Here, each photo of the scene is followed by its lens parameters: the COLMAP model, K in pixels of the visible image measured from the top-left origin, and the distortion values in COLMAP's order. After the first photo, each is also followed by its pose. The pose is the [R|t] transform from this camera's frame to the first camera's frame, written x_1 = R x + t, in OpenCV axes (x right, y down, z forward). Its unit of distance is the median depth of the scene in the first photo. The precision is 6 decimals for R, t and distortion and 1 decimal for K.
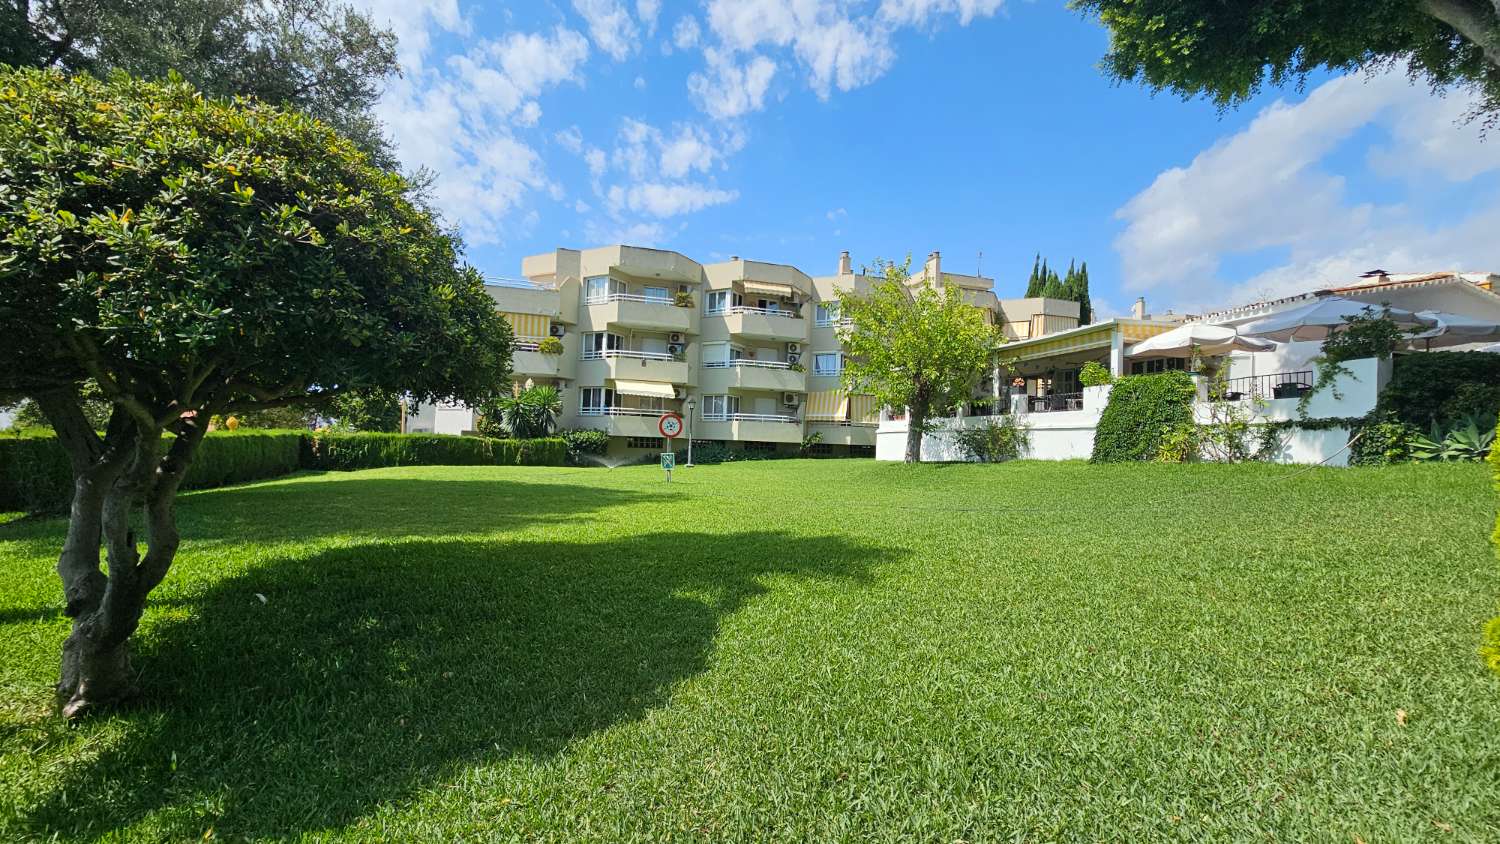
lens RADIAL K [[617.6, 0, 760.5], [0, 617.6, 444.6], [0, 0, 1]] dist [0.006369, -0.001282]
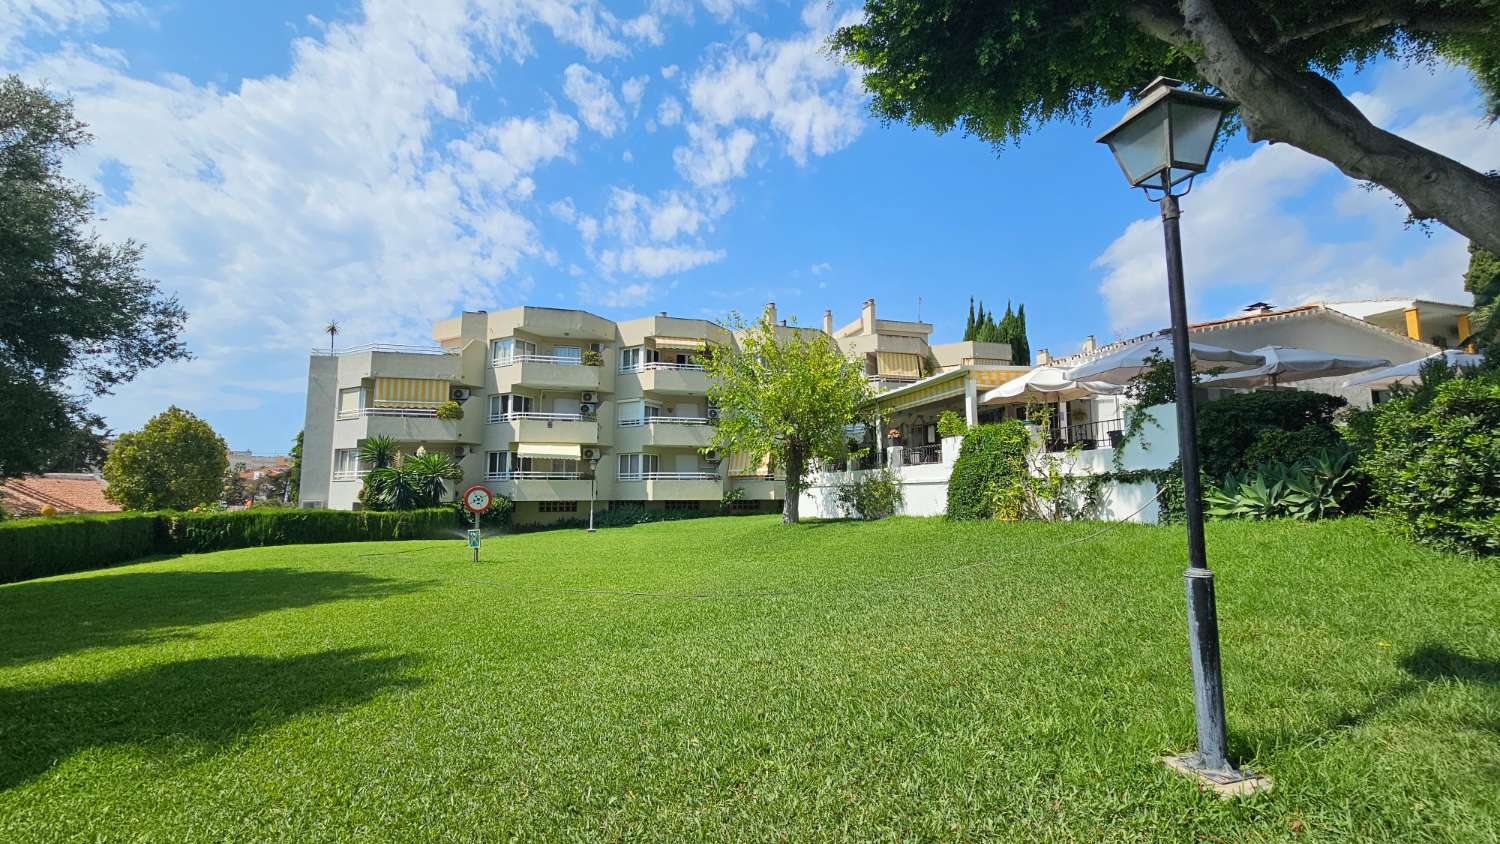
lens RADIAL K [[617.6, 0, 757.7], [0, 617.6, 414.2], [0, 0, 1]] dist [0.006369, -0.001282]
pose [[0.999253, -0.038638, 0.000944, 0.136533], [0.038440, 0.991019, -0.128080, -0.010777], [0.004013, 0.128021, 0.991763, 0.037203]]
